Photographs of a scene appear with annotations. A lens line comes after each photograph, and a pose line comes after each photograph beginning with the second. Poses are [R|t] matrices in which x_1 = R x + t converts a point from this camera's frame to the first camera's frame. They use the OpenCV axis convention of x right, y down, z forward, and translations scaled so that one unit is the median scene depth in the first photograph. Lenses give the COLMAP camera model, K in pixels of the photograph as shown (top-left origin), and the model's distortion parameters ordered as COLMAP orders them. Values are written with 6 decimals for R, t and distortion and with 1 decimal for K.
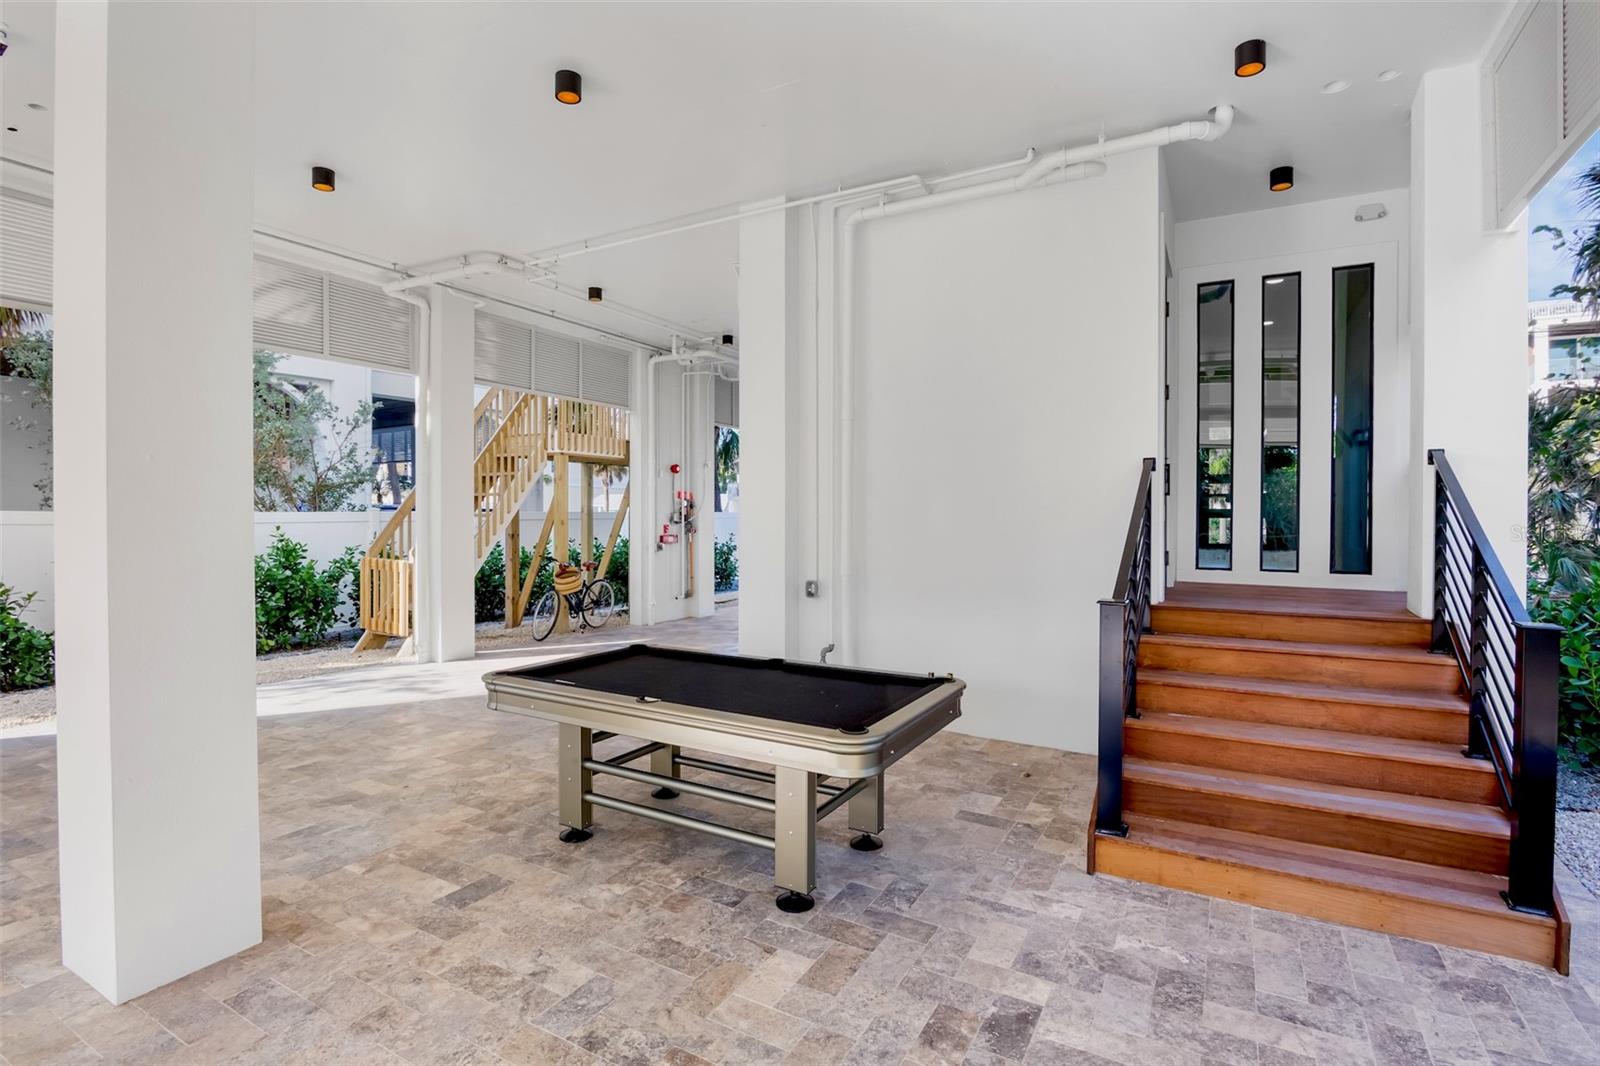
lens RADIAL K [[784.1, 0, 800.0], [0, 784.1, 533.0], [0, 0, 1]] dist [-0.034499, -0.000880]
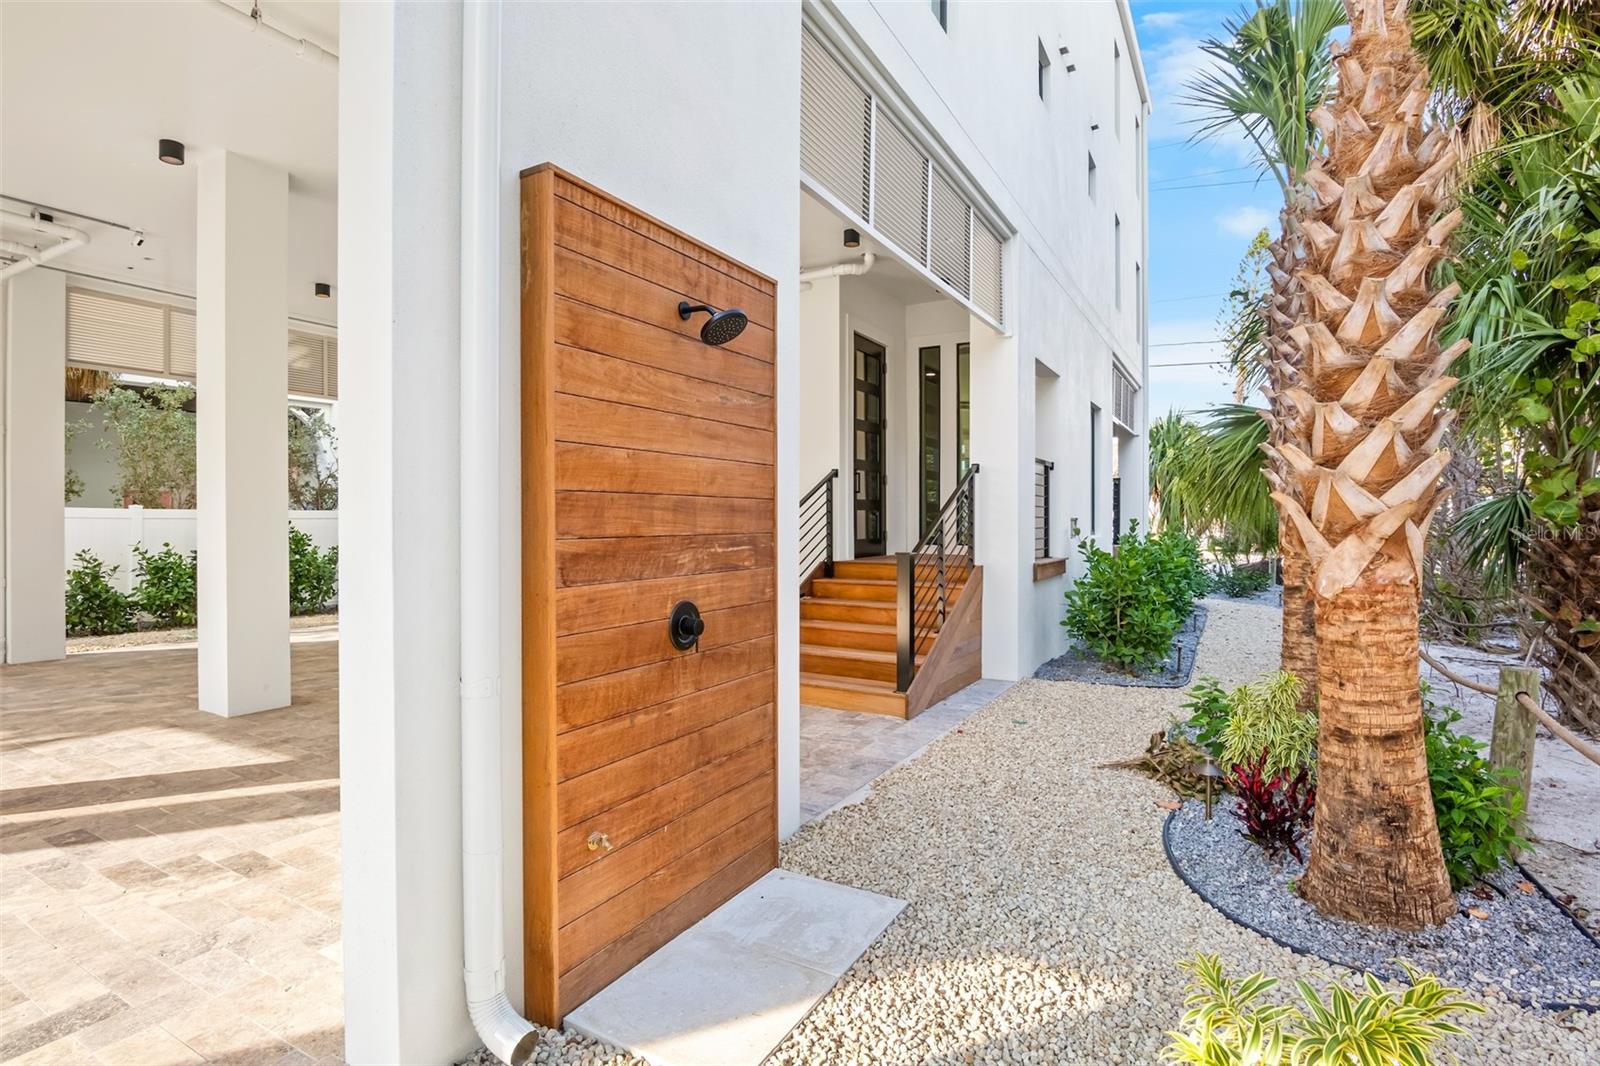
lens RADIAL K [[784.1, 0, 800.0], [0, 784.1, 533.0], [0, 0, 1]] dist [-0.034499, -0.000880]
pose [[0.999992, -0.003482, -0.001884, 0.197090], [0.003472, 0.999979, -0.005403, 0.022358], [0.001903, 0.005397, 0.999984, -0.316482]]
